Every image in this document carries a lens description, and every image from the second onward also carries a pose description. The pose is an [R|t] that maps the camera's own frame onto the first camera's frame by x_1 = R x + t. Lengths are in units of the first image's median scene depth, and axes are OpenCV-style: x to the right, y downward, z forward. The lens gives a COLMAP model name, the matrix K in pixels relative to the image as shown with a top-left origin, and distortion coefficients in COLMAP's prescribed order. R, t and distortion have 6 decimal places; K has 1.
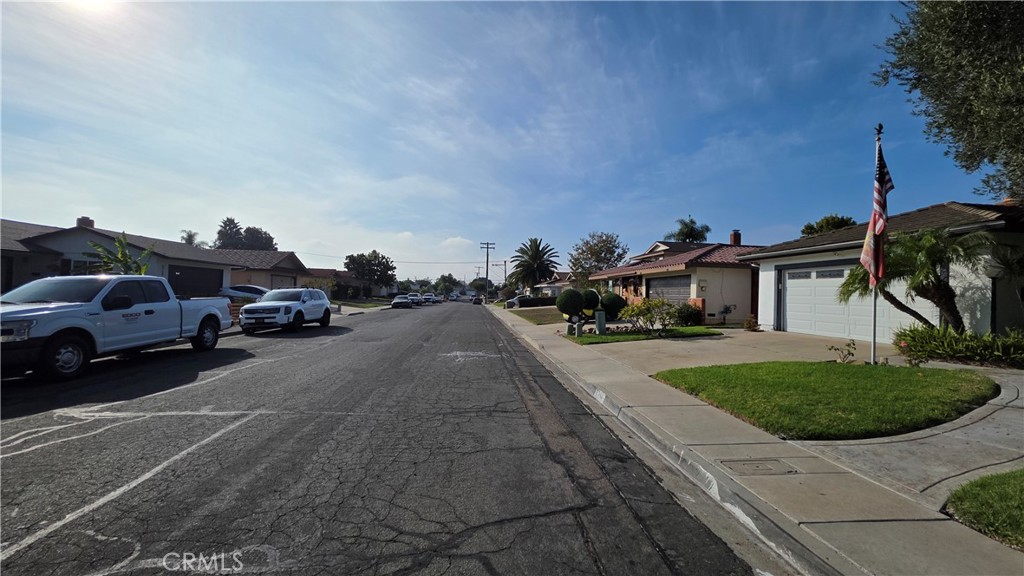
lens RADIAL K [[412.2, 0, 509.2], [0, 412.2, 290.0], [0, 0, 1]] dist [0.001340, 0.000146]
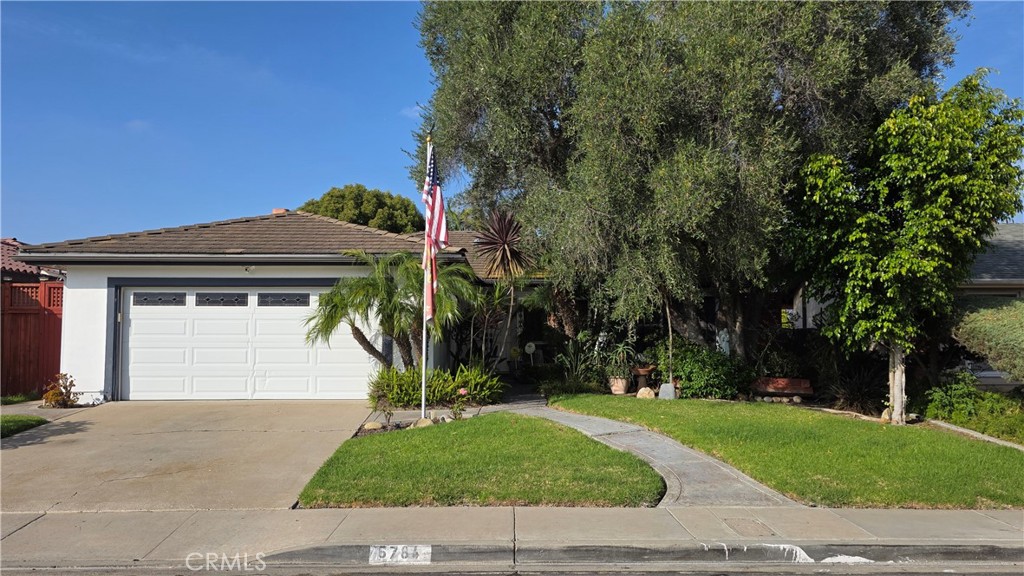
lens RADIAL K [[762.1, 0, 511.5], [0, 762.1, 289.9], [0, 0, 1]] dist [-0.007920, -0.001944]
pose [[0.036166, 0.062074, 0.997416, -0.323607], [-0.003218, 0.998071, -0.061998, 0.015414], [-0.999341, -0.000967, 0.036296, 0.461511]]
